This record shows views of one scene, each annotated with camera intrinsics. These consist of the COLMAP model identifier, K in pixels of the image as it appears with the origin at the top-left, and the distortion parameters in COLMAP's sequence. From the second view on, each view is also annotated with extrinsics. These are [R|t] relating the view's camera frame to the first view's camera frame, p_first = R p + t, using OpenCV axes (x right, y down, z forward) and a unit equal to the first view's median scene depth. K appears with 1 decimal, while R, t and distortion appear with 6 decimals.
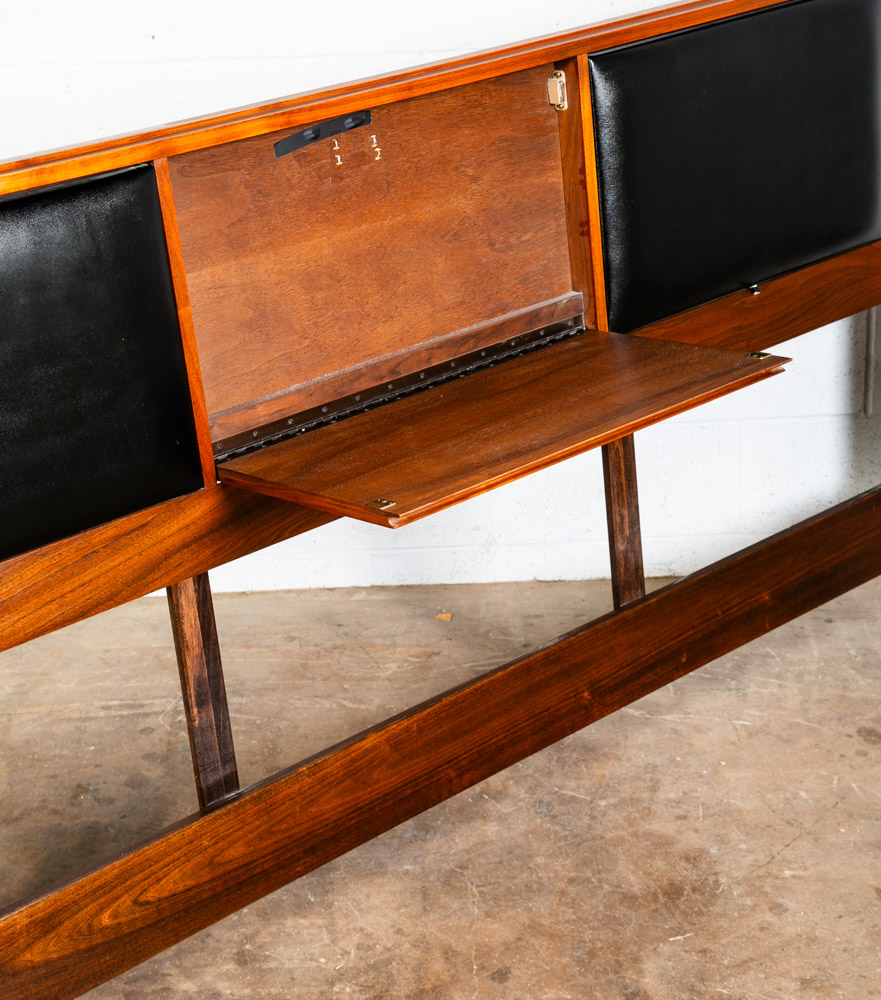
lens RADIAL K [[2033.0, 0, 437.2], [0, 2033.0, 437.3], [0, 0, 1]] dist [0.187095, -0.005813]
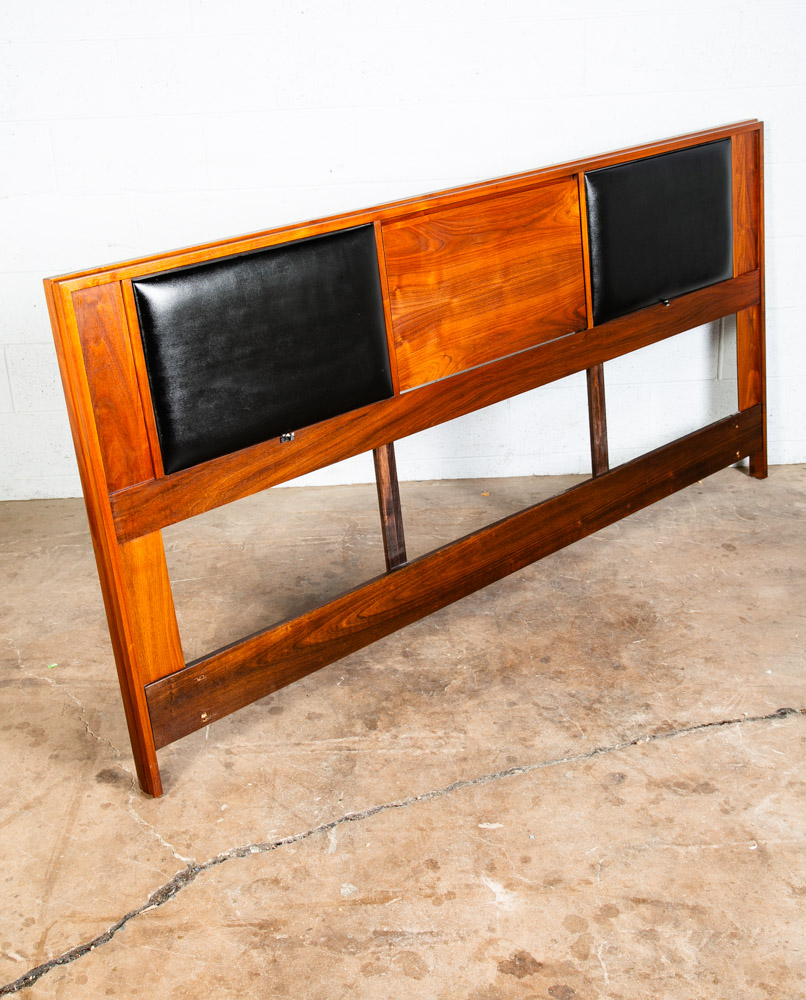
lens RADIAL K [[1304.7, 0, 390.2], [0, 1304.7, 440.1], [0, 0, 1]] dist [0.004672, 0.046457]
pose [[0.999933, -0.007497, 0.008804, -0.113511], [0.007657, 0.999803, -0.018333, 0.077081], [-0.008665, 0.018399, 0.999793, -0.182838]]
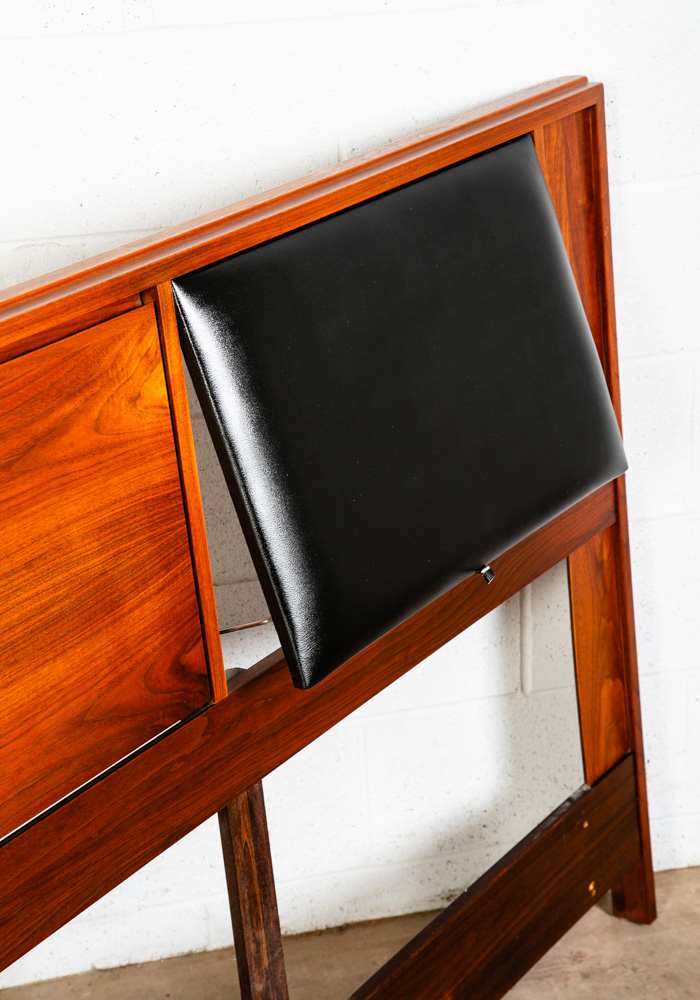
lens RADIAL K [[2100.8, 0, 348.0], [0, 2100.8, 461.8], [0, 0, 1]] dist [0.276272, -0.062321]
pose [[0.969798, -0.080011, 0.230411, -0.030970], [0.086124, 0.996146, -0.016581, -0.110904], [-0.228196, 0.035924, 0.972952, 0.327380]]
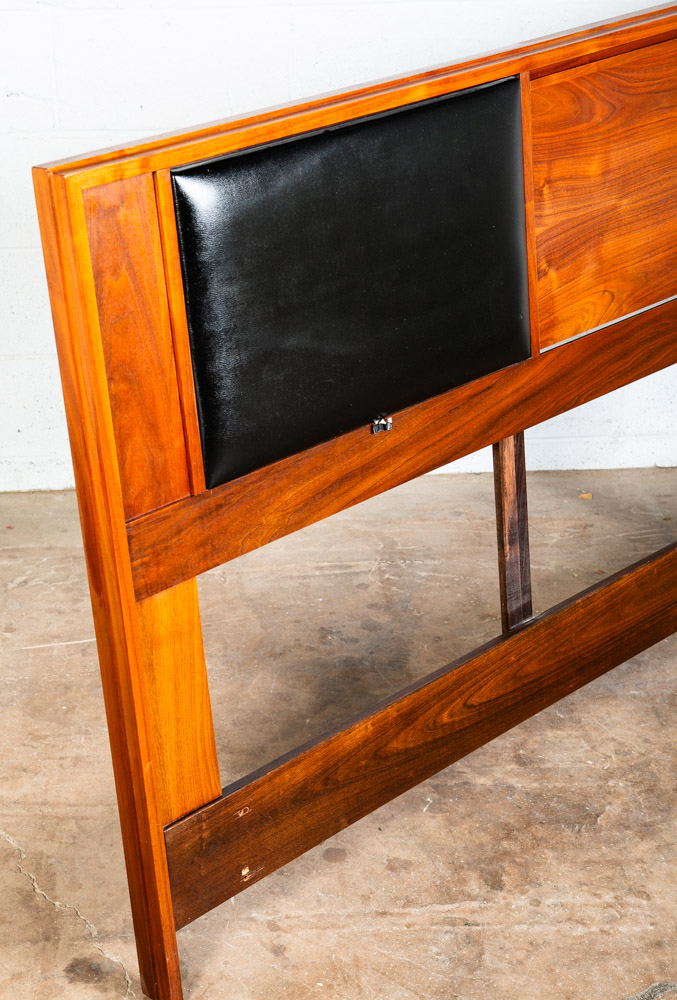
lens RADIAL K [[1894.5, 0, 305.2], [0, 1894.5, 460.8], [0, 0, 1]] dist [0.242485, -0.026092]
pose [[0.998675, 0.001979, 0.051426, -0.266128], [-0.003524, 0.999544, 0.029985, 0.045949], [-0.051343, -0.030127, 0.998227, -0.085436]]
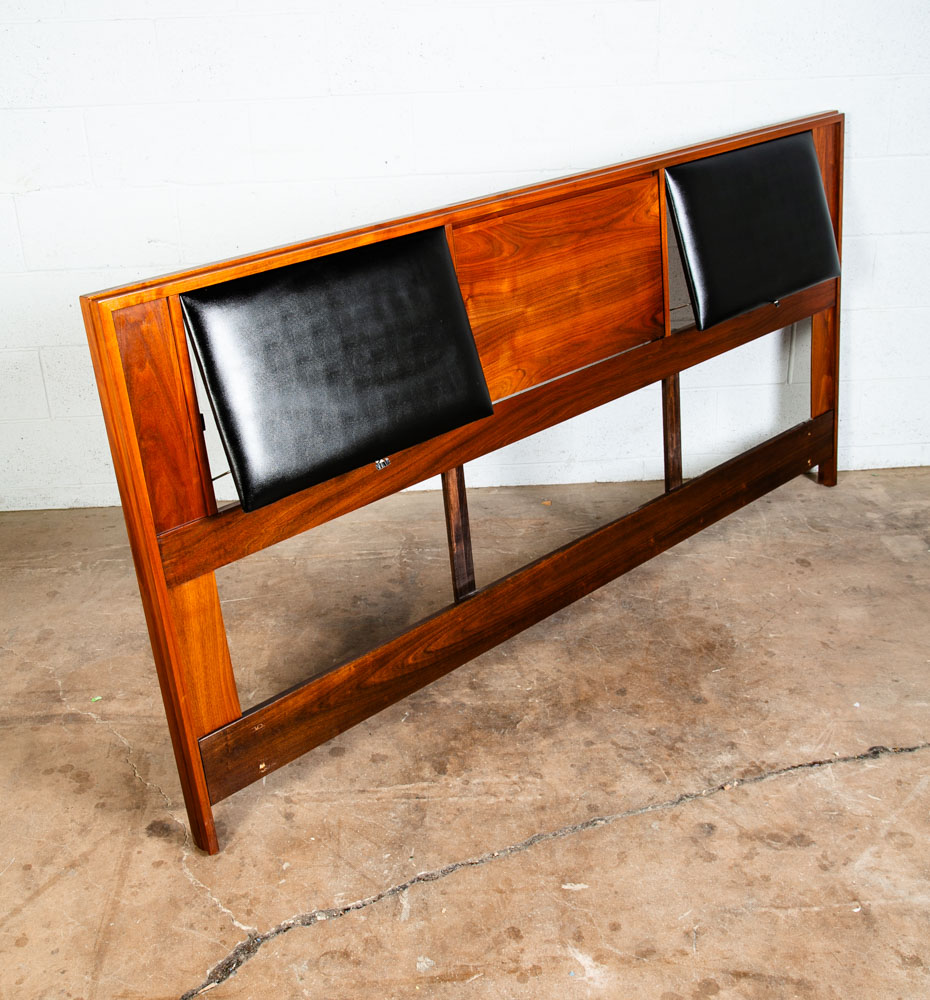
lens RADIAL K [[1251.7, 0, 452.6], [0, 1251.7, 479.6], [0, 0, 1]] dist [-0.051304, 0.087183]
pose [[0.999234, -0.008844, 0.038127, -0.145873], [0.007275, 0.999128, 0.041105, 0.031334], [-0.038457, -0.040796, 0.998427, -0.057878]]
